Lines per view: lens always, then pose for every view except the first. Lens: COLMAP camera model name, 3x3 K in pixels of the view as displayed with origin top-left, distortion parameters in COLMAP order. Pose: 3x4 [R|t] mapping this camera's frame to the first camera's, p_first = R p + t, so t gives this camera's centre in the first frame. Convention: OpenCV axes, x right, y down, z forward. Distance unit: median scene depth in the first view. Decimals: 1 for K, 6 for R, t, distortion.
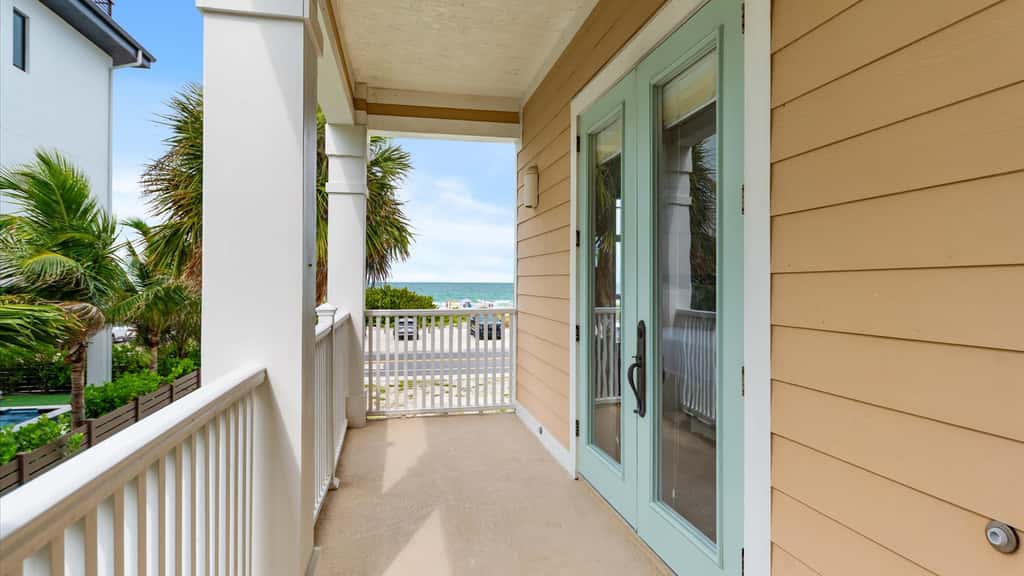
lens RADIAL K [[681.8, 0, 502.6], [0, 681.8, 286.6], [0, 0, 1]] dist [0.037969, -0.057551]
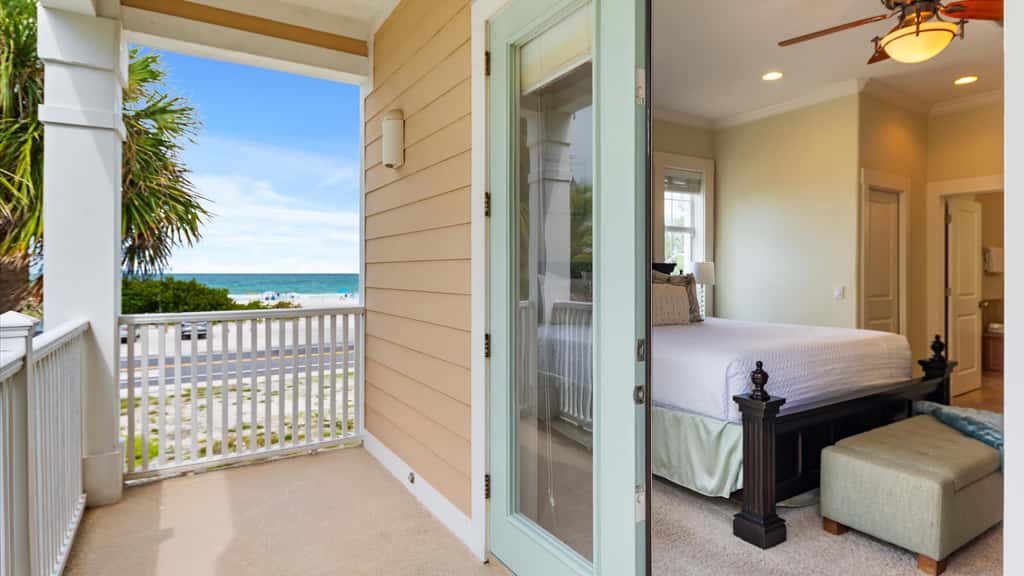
lens RADIAL K [[523.9, 0, 496.8], [0, 523.9, 272.8], [0, 0, 1]] dist [0.011096, -0.000674]
pose [[0.927772, -0.004940, 0.373115, -0.059268], [0.007630, 0.999954, -0.005735, 0.000030], [-0.373070, 0.008167, 0.927767, 0.413535]]
